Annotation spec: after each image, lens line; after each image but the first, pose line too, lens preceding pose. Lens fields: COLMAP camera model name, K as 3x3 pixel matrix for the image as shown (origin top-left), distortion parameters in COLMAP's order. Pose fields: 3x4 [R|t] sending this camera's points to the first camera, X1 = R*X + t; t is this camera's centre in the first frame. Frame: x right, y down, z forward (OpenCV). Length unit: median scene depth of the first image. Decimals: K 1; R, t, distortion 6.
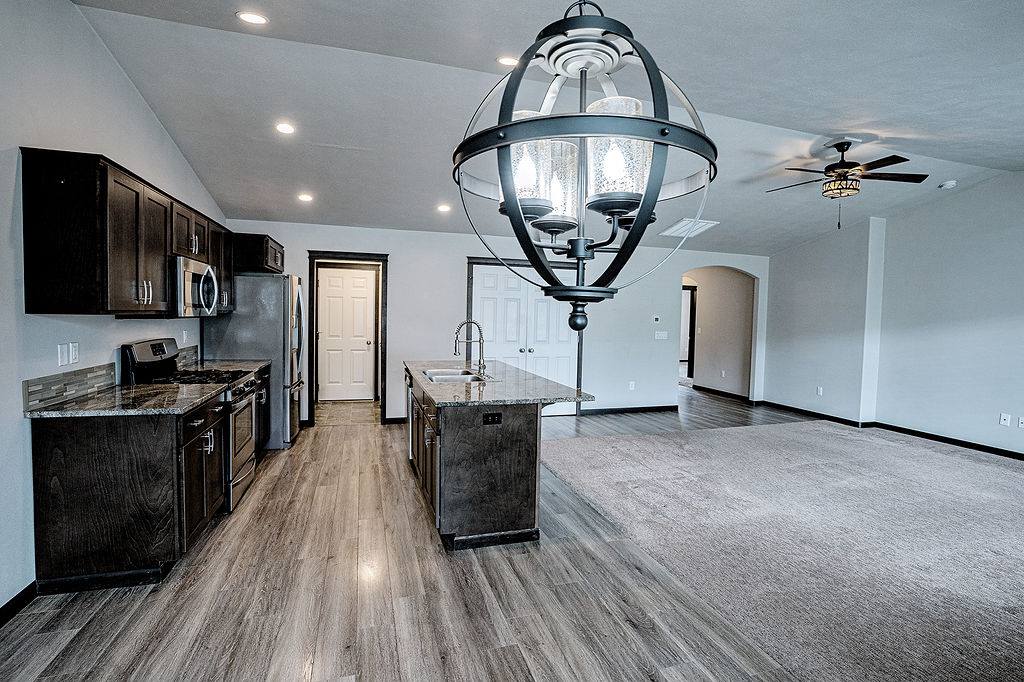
lens RADIAL K [[485.7, 0, 515.8], [0, 485.7, 335.5], [0, 0, 1]] dist [-0.070199, 0.027712]
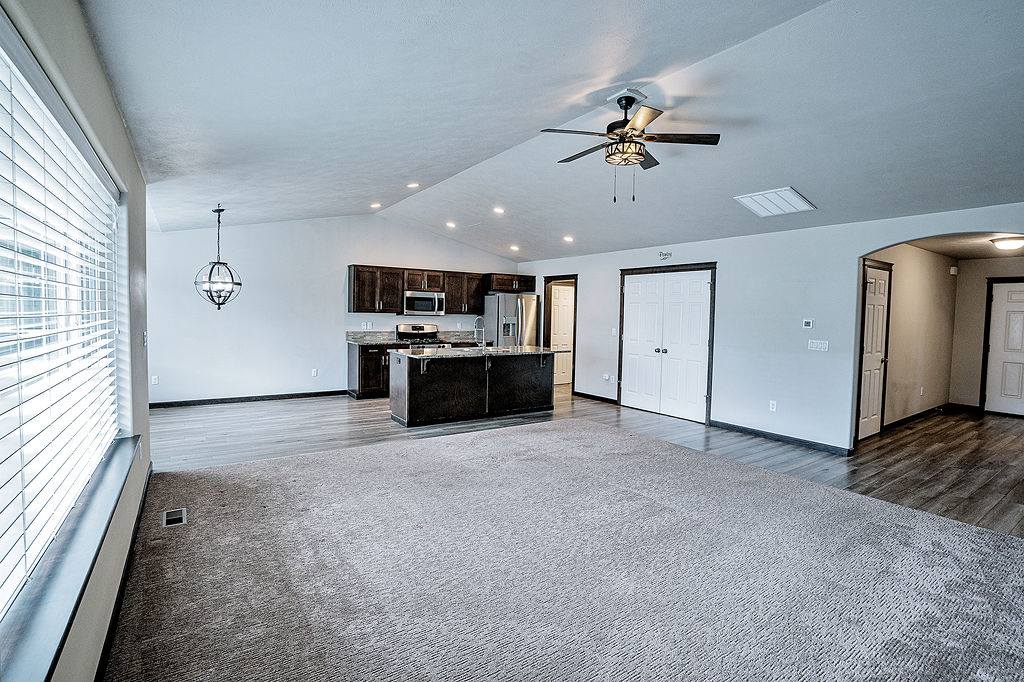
lens RADIAL K [[475.0, 0, 514.2], [0, 475.0, 335.7], [0, 0, 1]] dist [-0.068414, 0.027371]
pose [[0.299993, 0.031043, -0.953436, 1.447749], [-0.058210, 0.998204, 0.014185, 0.002700], [0.952164, 0.051244, 0.301261, 0.601757]]
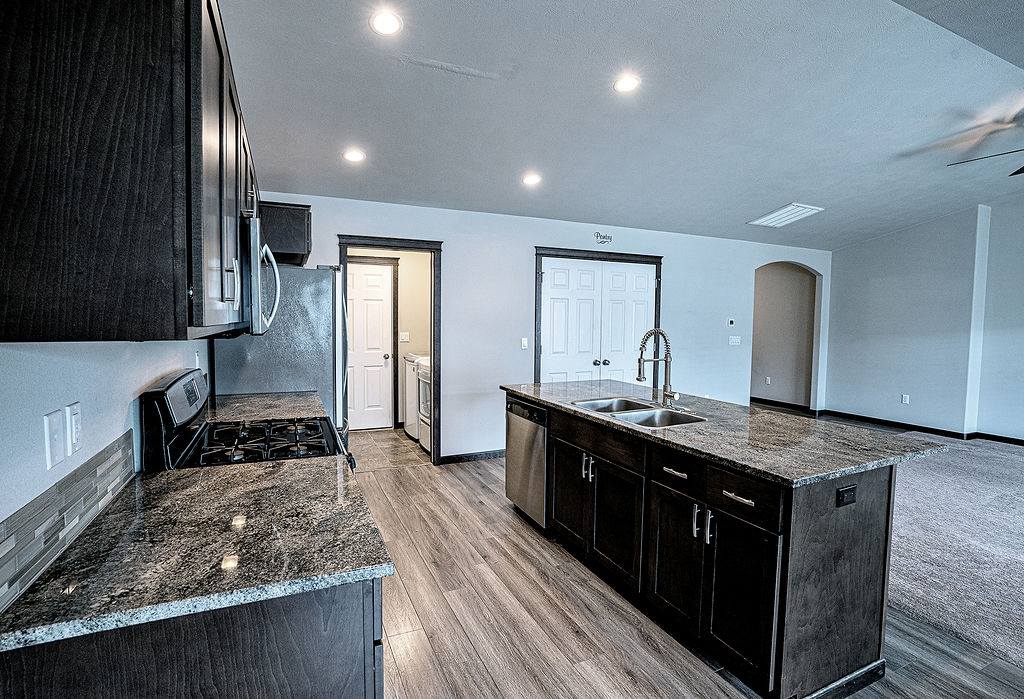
lens RADIAL K [[487.2, 0, 502.8], [0, 487.2, 344.2], [0, 0, 1]] dist [-0.072872, 0.030559]
pose [[0.992534, -0.019575, 0.120389, -0.379931], [0.018099, 0.999747, 0.013337, -0.023025], [-0.120620, -0.011058, 0.992637, 0.332504]]
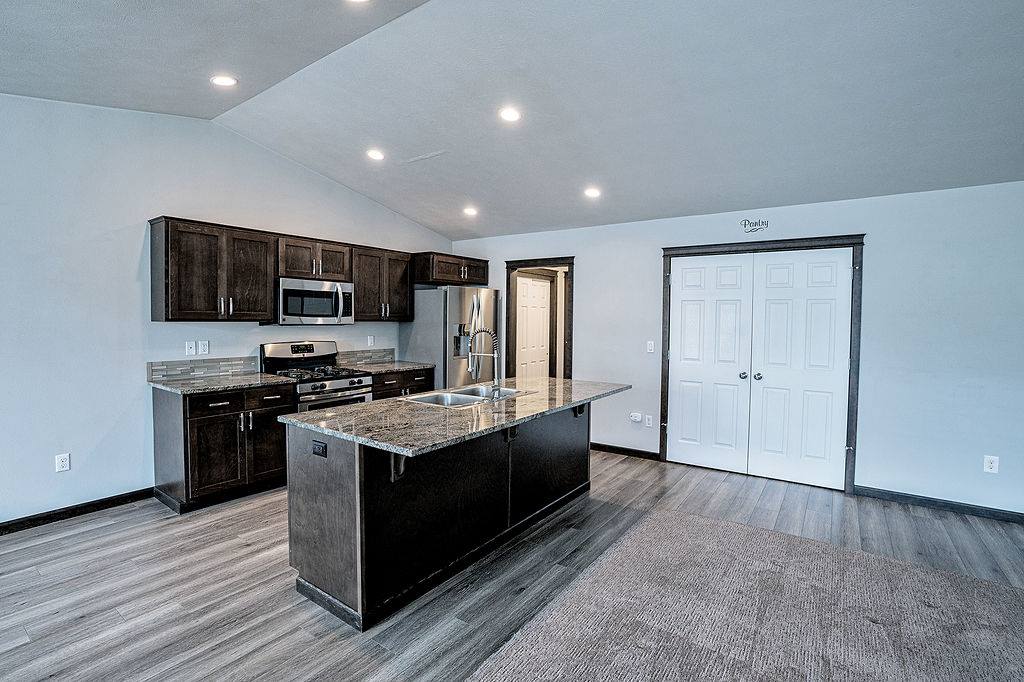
lens RADIAL K [[475.0, 0, 514.2], [0, 475.0, 335.7], [0, 0, 1]] dist [-0.068414, 0.027371]
pose [[0.607694, 0.014407, -0.794040, 0.535087], [-0.034207, 0.999382, -0.008047, -0.014495], [0.793434, 0.032051, 0.607812, 0.548035]]
